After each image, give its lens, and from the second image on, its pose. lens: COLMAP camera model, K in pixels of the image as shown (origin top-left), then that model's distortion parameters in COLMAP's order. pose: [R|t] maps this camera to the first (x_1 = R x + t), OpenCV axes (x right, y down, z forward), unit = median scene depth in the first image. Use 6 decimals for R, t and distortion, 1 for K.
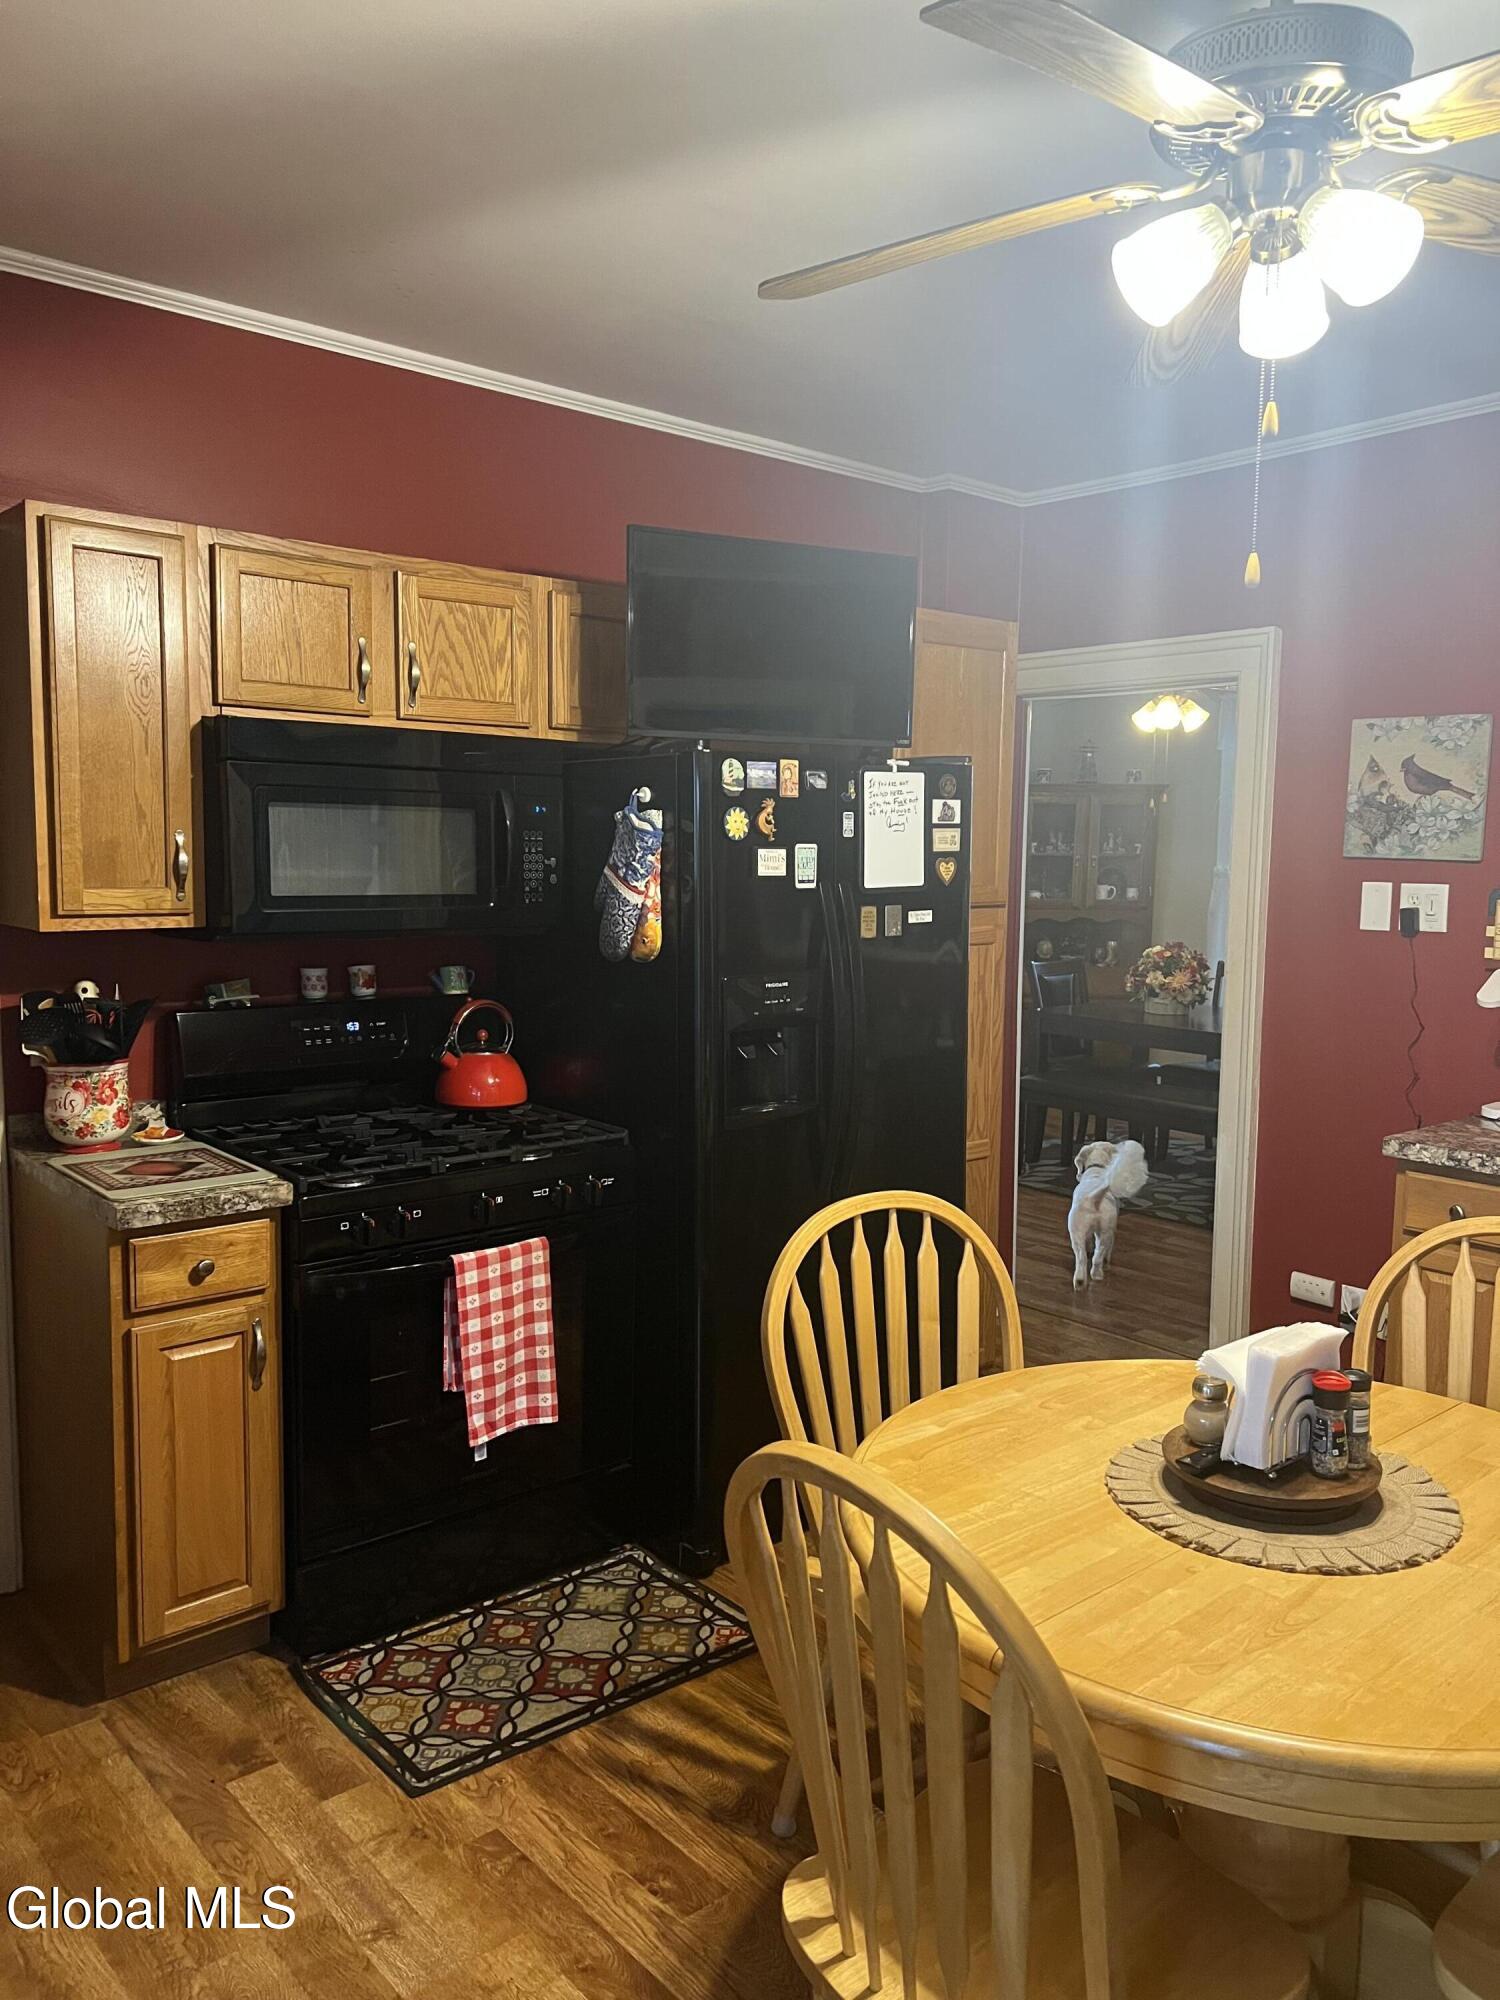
lens RADIAL K [[1492.3, 0, 743.7], [0, 1492.3, 1004.6], [0, 0, 1]] dist [0.056753, -0.065457]
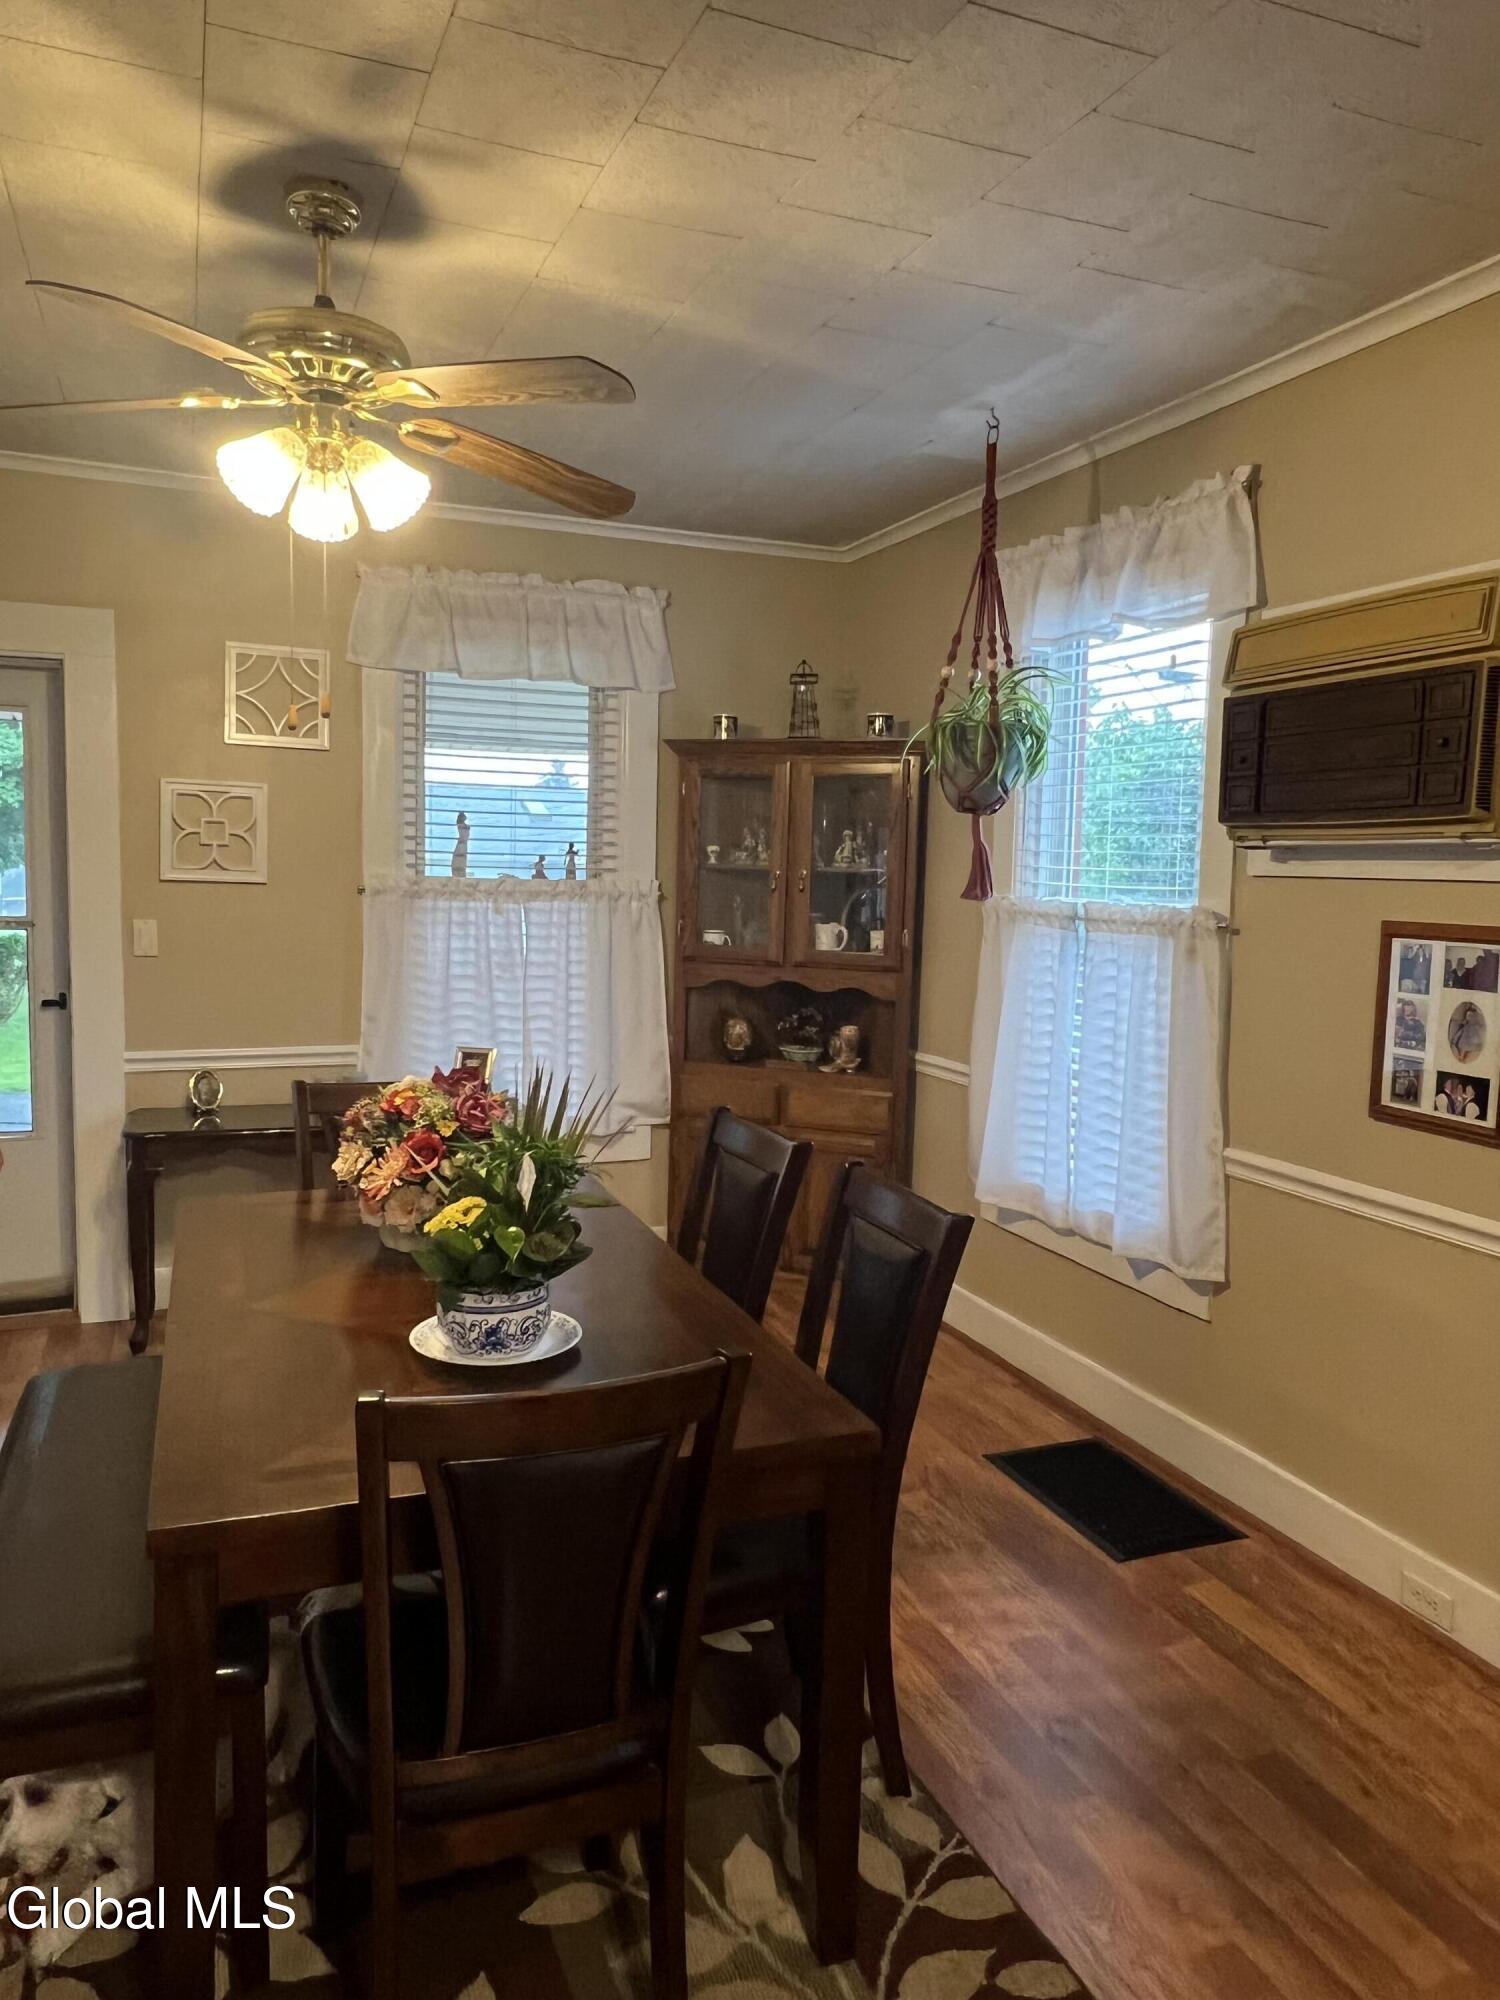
lens RADIAL K [[1344.9, 0, 742.6], [0, 1344.9, 990.3], [0, 0, 1]] dist [-0.008994, 0.000740]
pose [[0.948824, 0.039224, -0.313360, 0.372523], [-0.045173, 0.998910, -0.011745, -0.049562], [0.312558, 0.025299, 0.949562, 0.534527]]
